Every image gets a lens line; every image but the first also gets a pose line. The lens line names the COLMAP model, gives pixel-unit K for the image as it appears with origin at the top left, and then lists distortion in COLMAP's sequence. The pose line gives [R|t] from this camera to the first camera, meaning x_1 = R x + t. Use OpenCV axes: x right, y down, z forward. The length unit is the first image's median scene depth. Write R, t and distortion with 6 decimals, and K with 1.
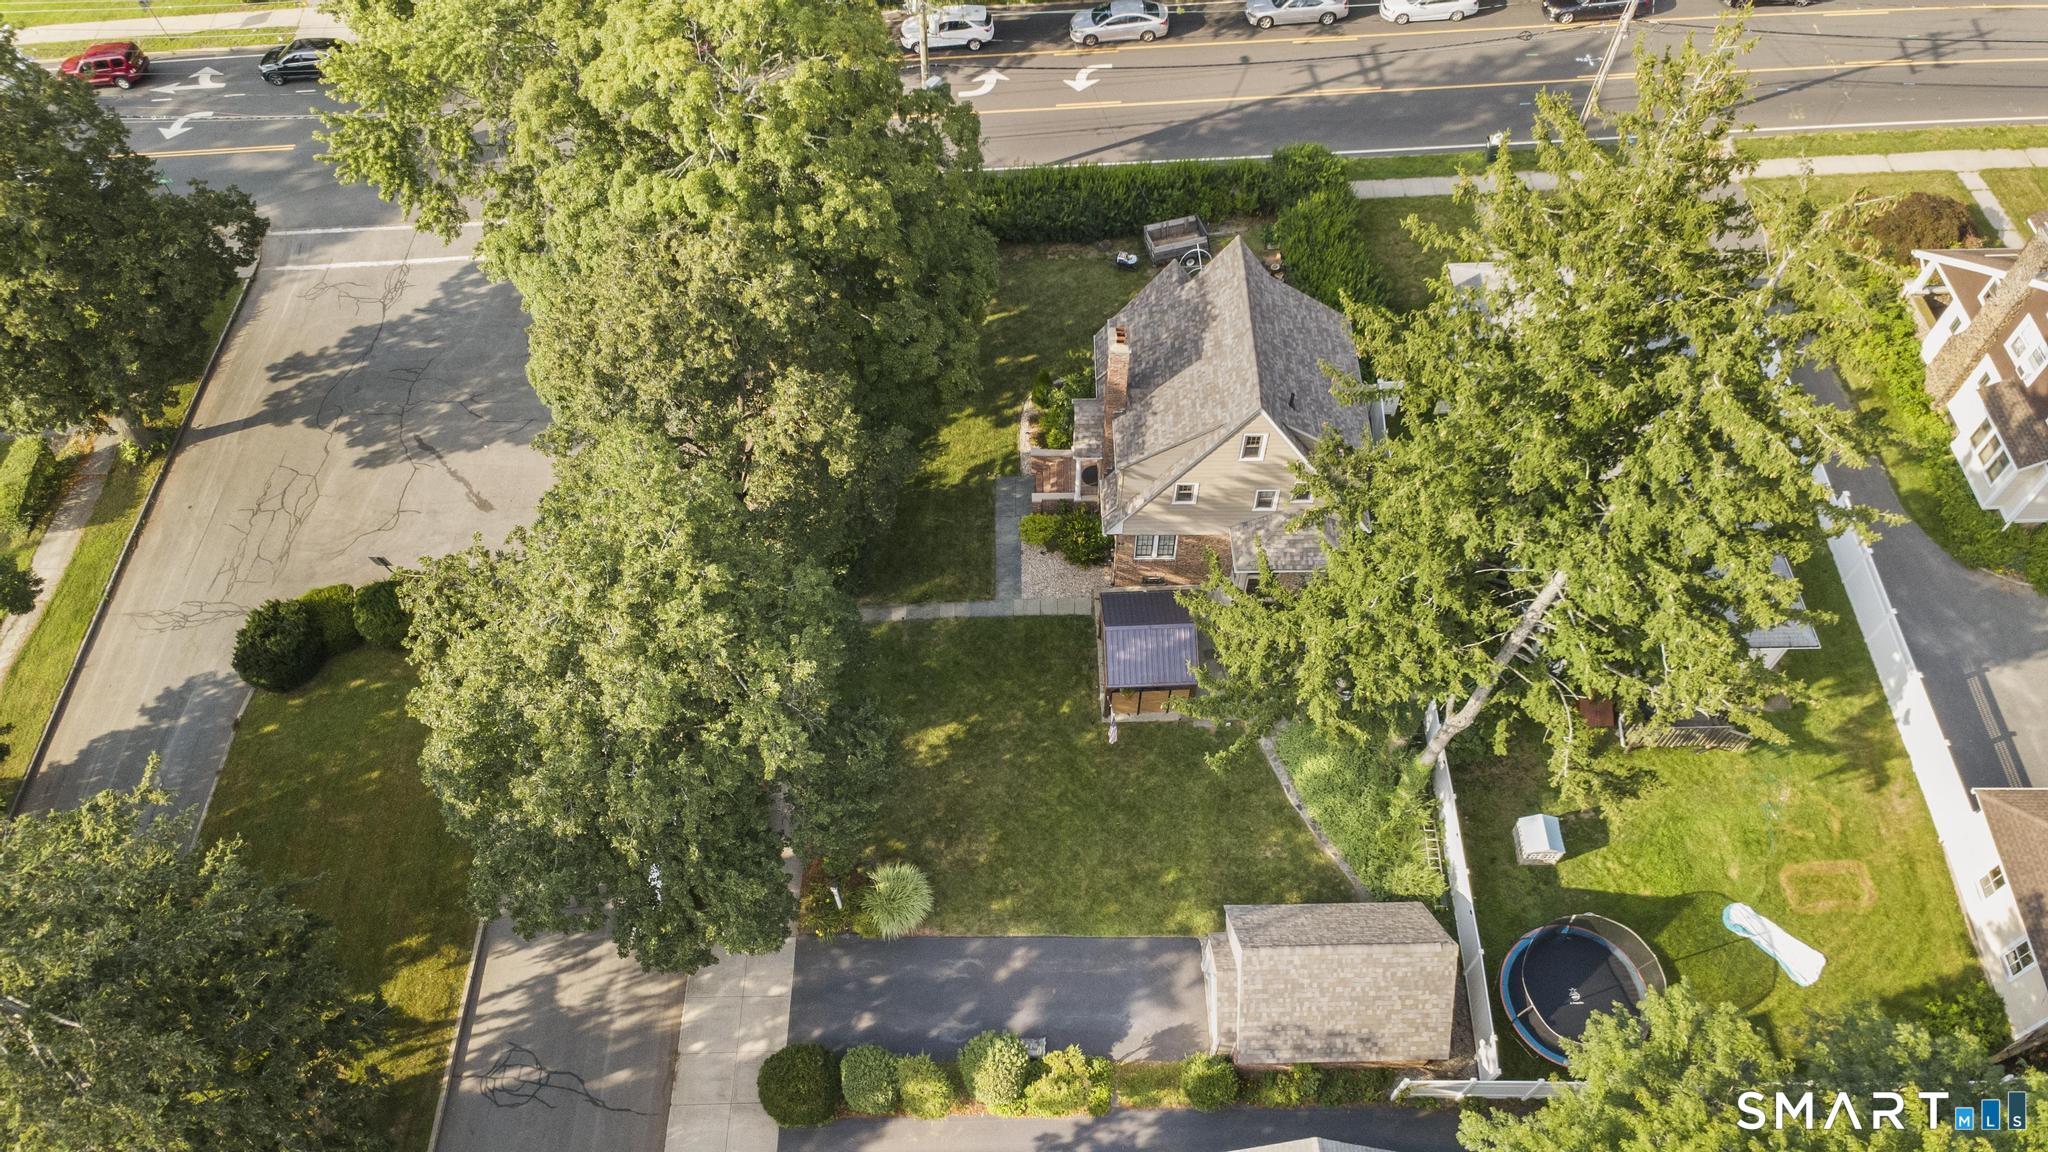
lens RADIAL K [[1412.7, 0, 1033.9], [0, 1412.7, 563.3], [0, 0, 1]] dist [0.016548, -0.027643]
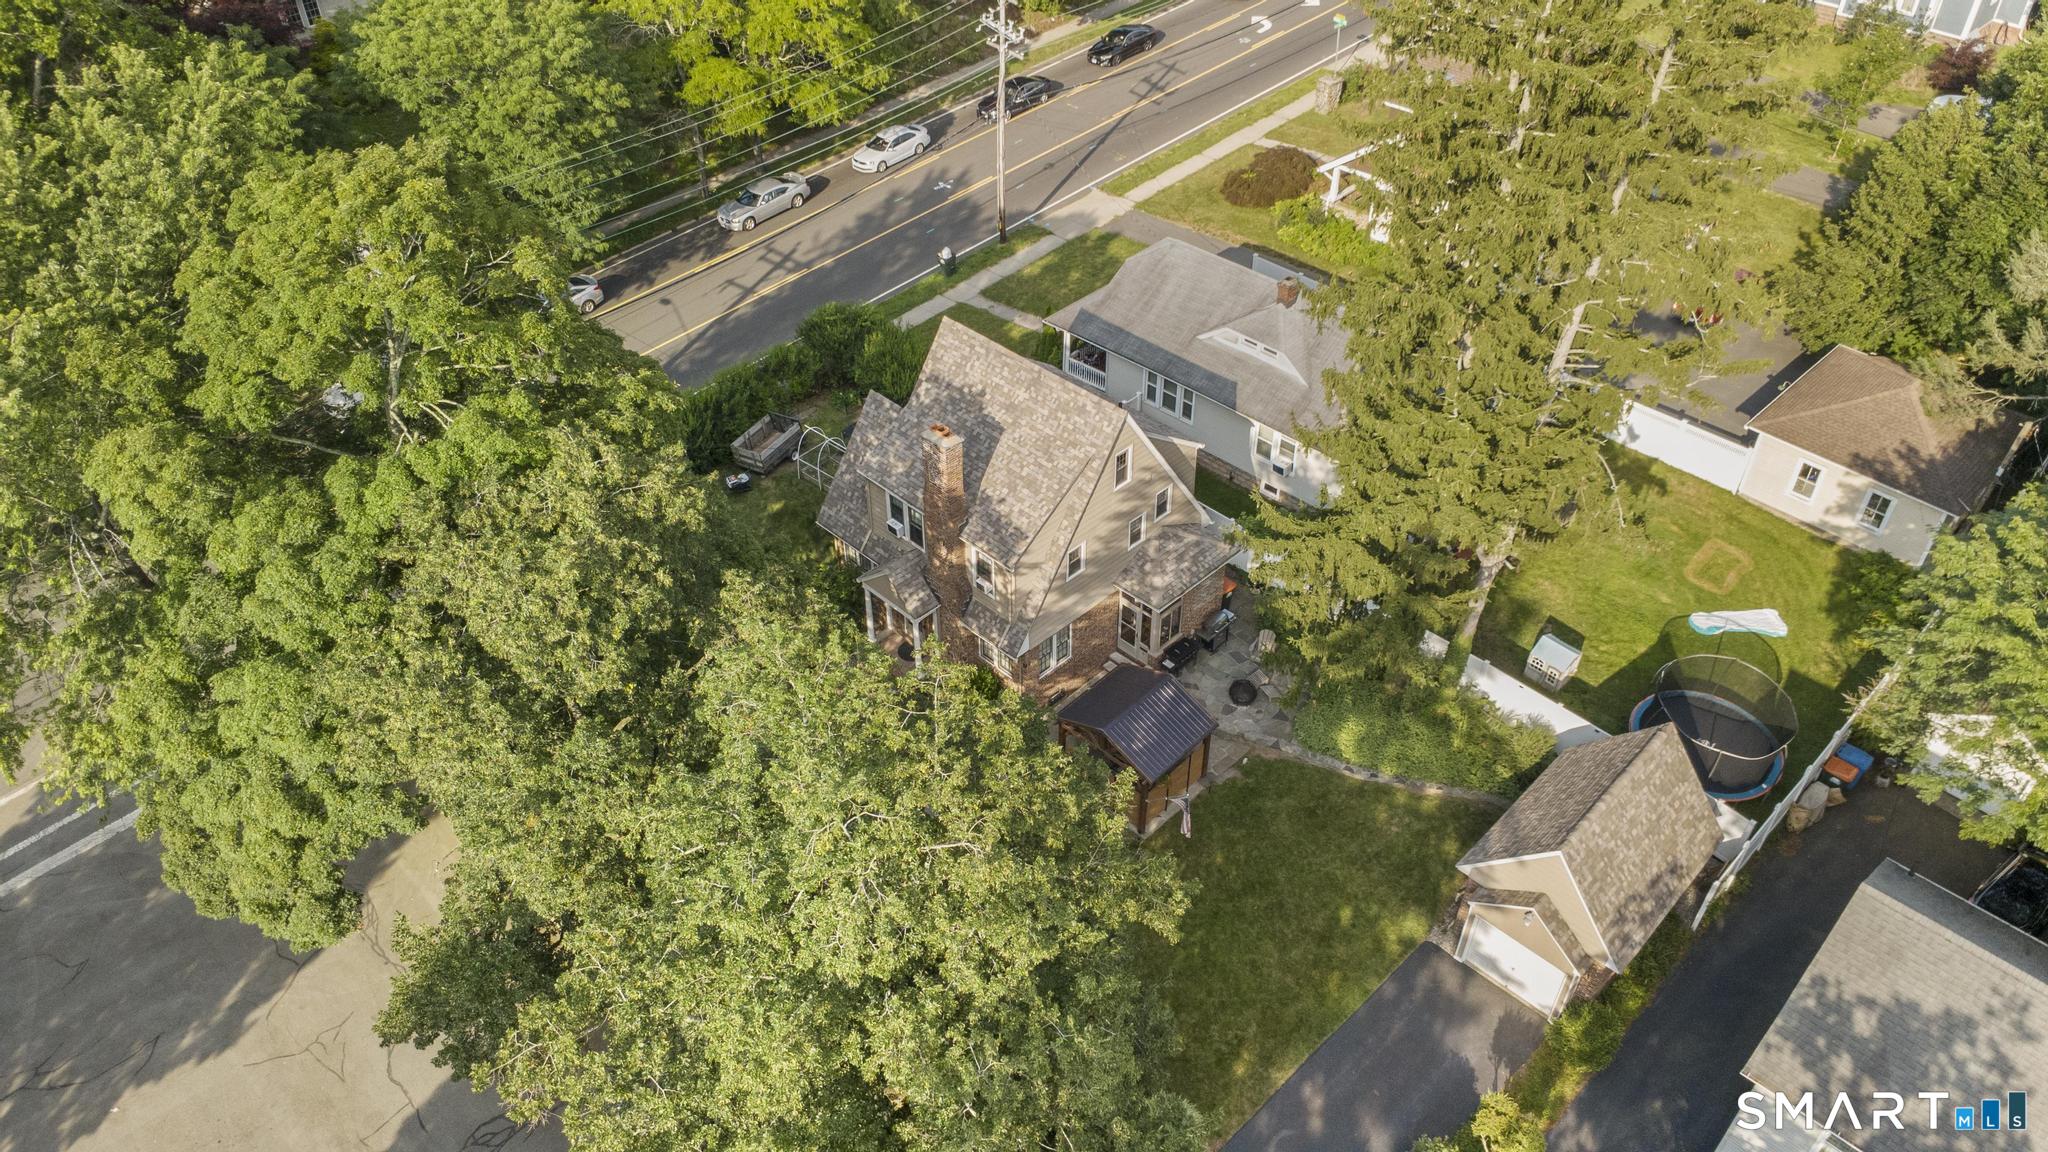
lens RADIAL K [[1412.7, 0, 1033.9], [0, 1412.7, 563.3], [0, 0, 1]] dist [0.016548, -0.027643]
pose [[0.718768, -0.455869, 0.524935, -0.391753], [0.577458, 0.811922, -0.085587, 0.012940], [-0.387190, 0.364645, 0.846829, 0.267942]]
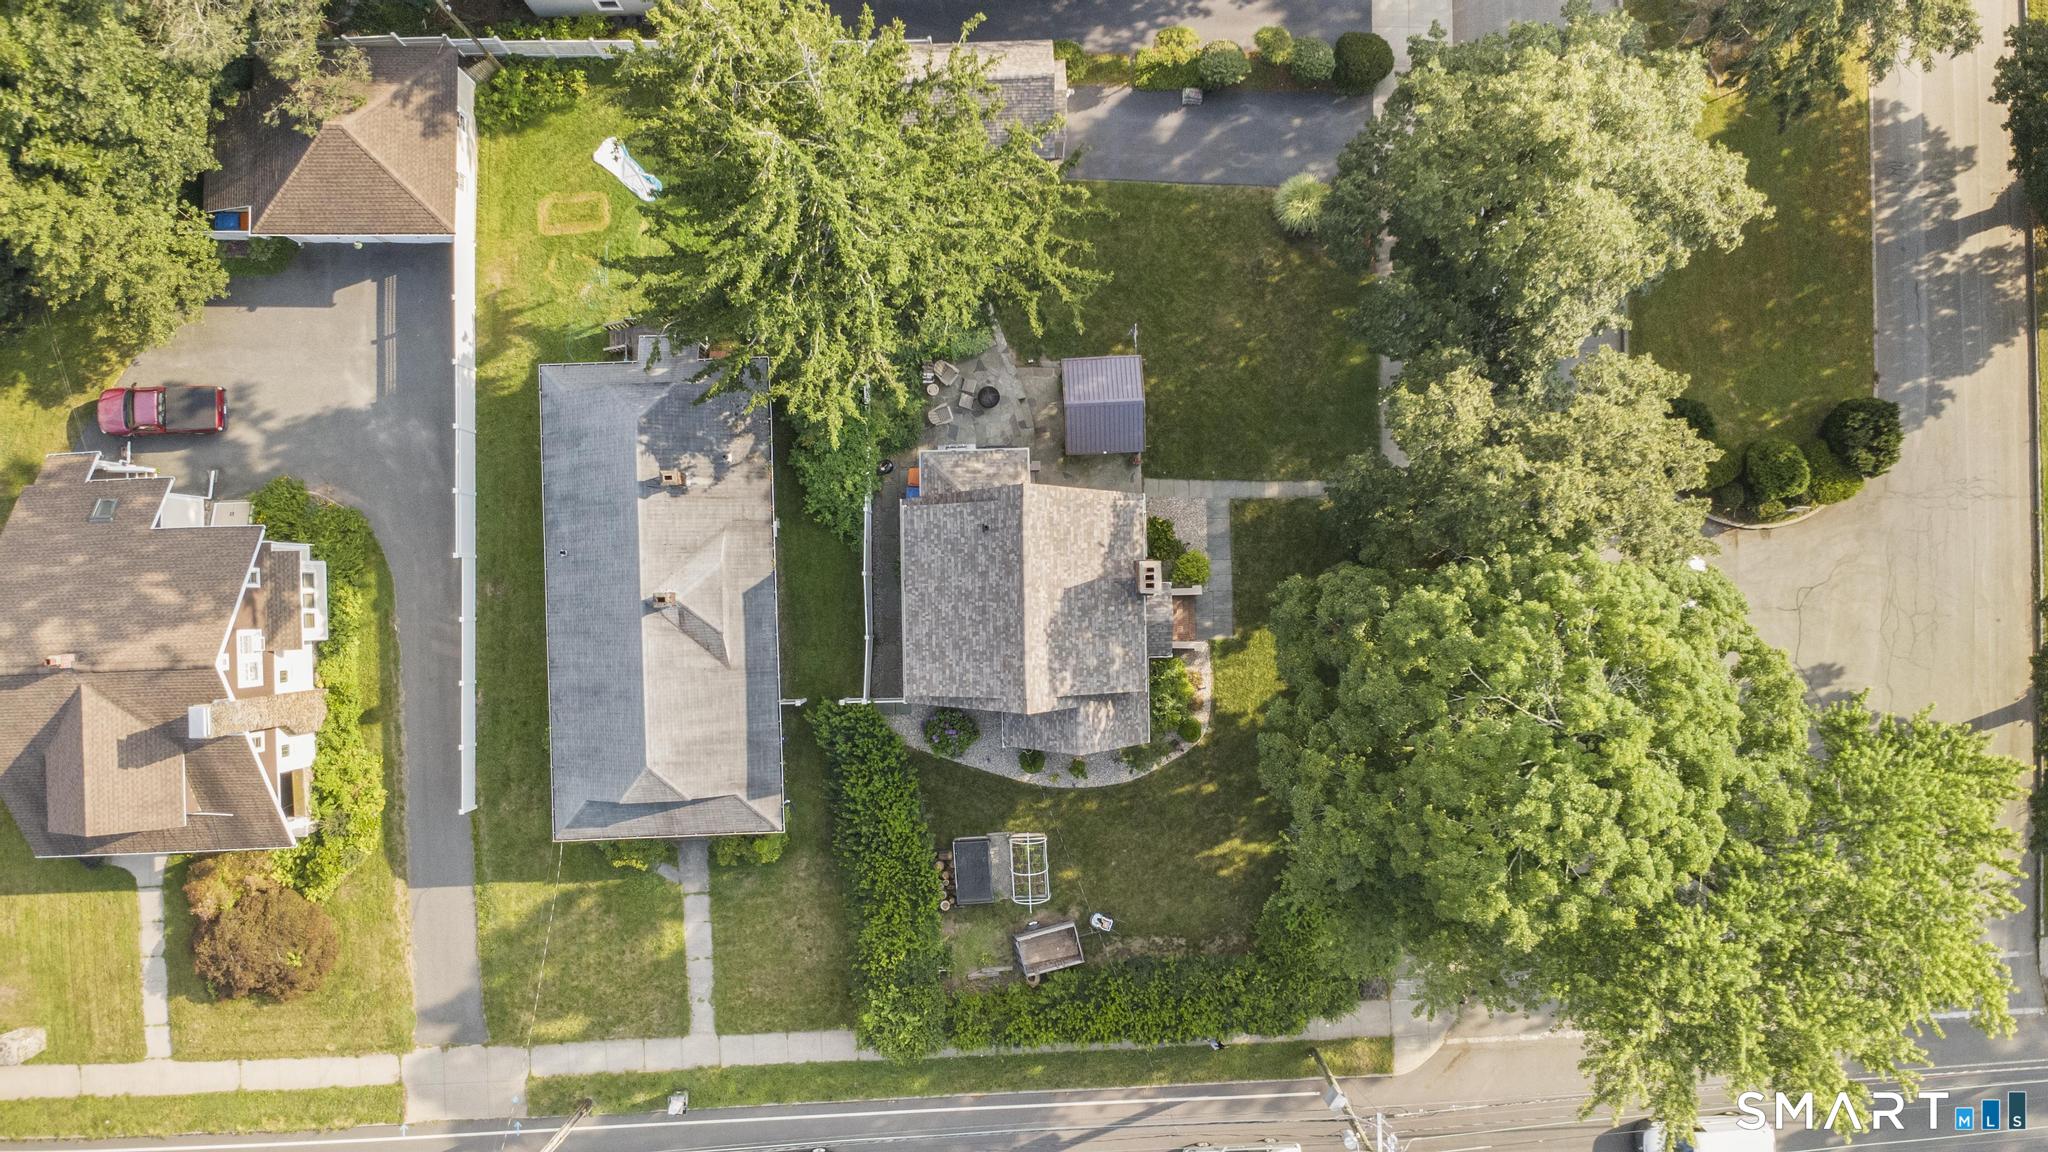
lens RADIAL K [[1404.1, 0, 1015.9], [0, 1404.1, 534.2], [0, 0, 1]] dist [-0.016338, -0.002638]
pose [[-0.999884, 0.006923, 0.013539, 0.144529], [0.002206, -0.814912, 0.579580, -0.730791], [0.015046, 0.579543, 0.814803, 0.141905]]
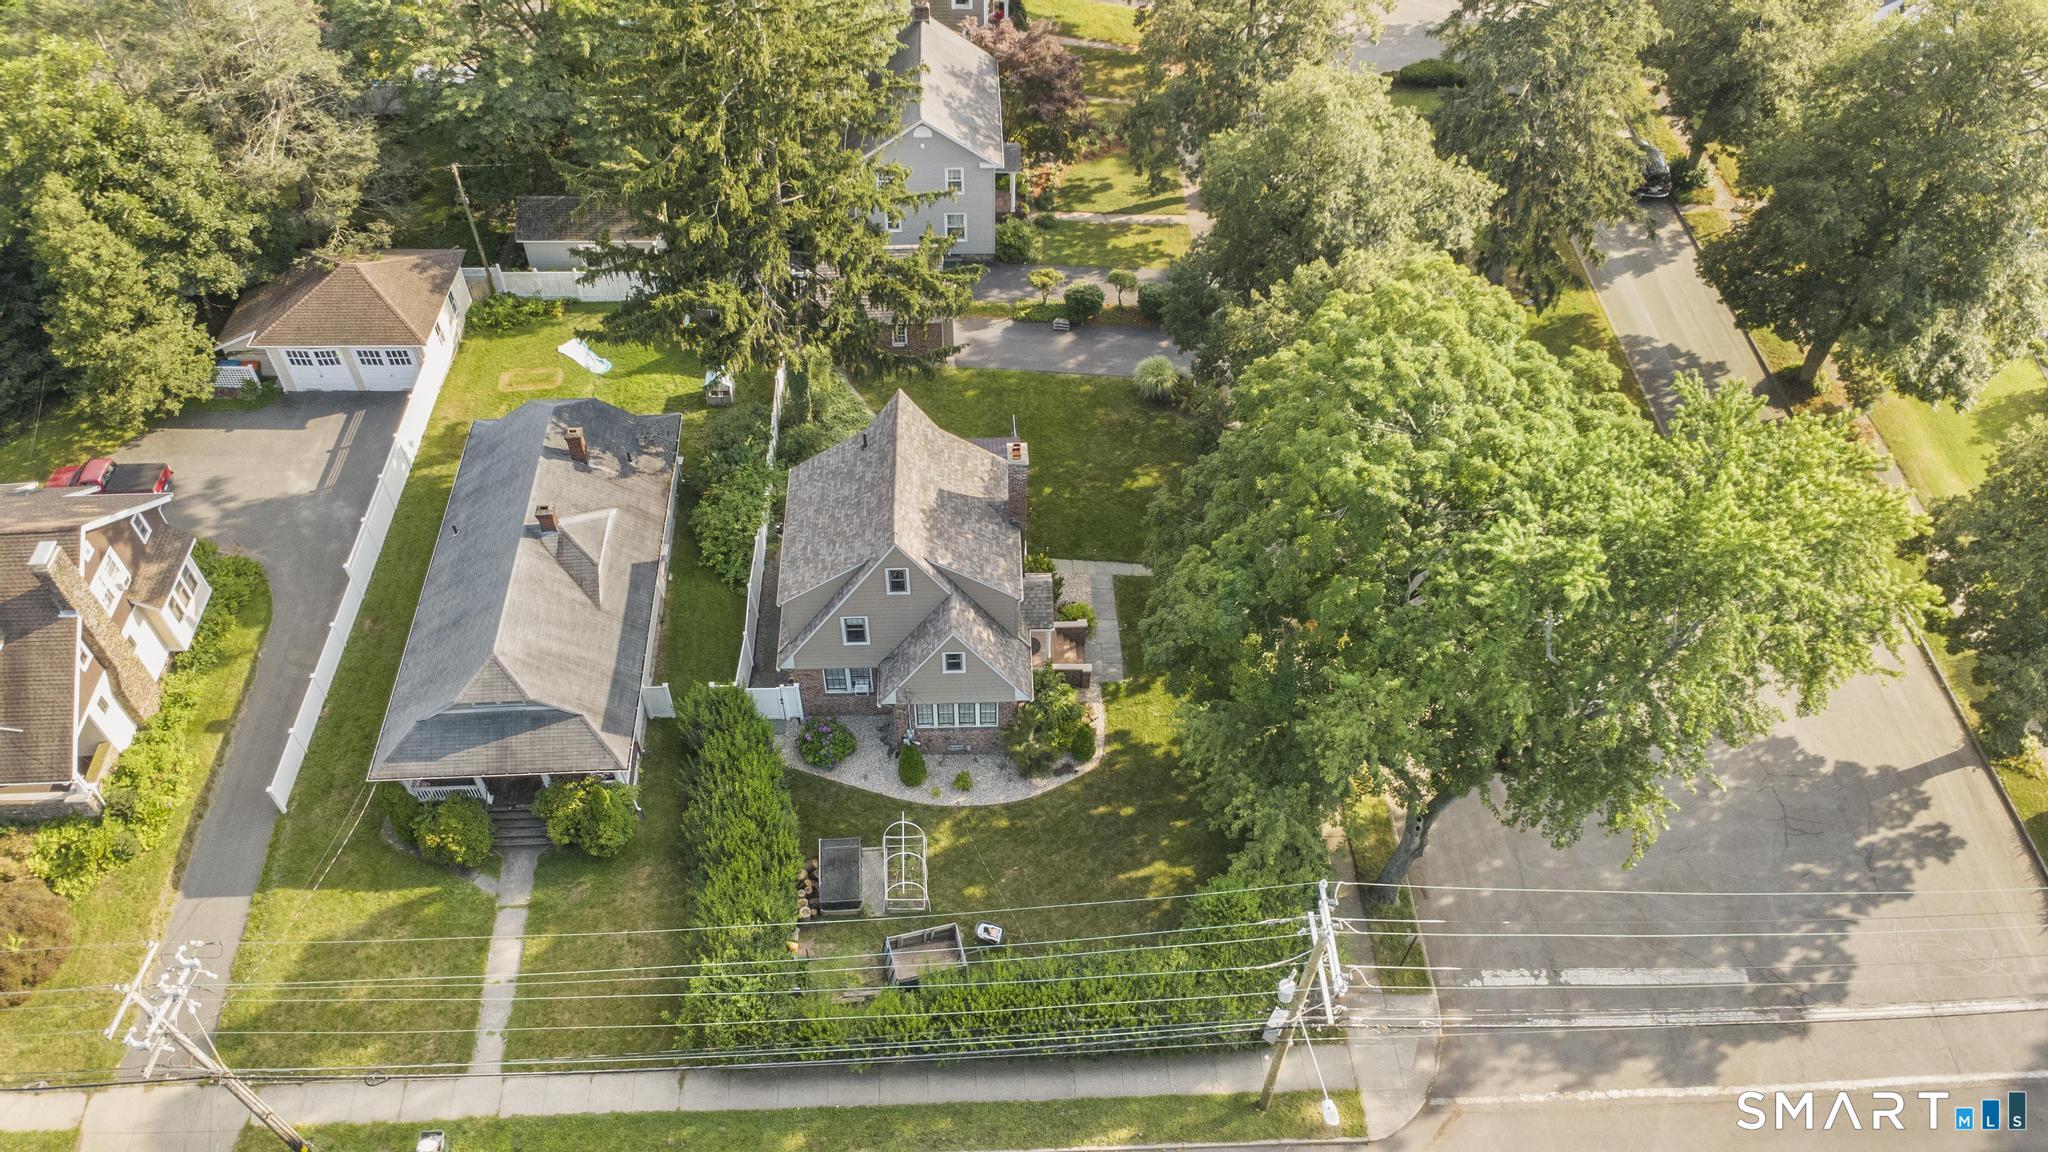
lens RADIAL K [[1414.6, 0, 1024.0], [0, 1414.6, 576.0], [0, 0, 1]] dist [-0.002334, -0.035125]
pose [[-0.999596, 0.019141, -0.021027, 0.078787], [-0.025146, -0.249875, 0.967952, -1.251045], [0.013274, 0.968089, 0.250255, 0.830344]]
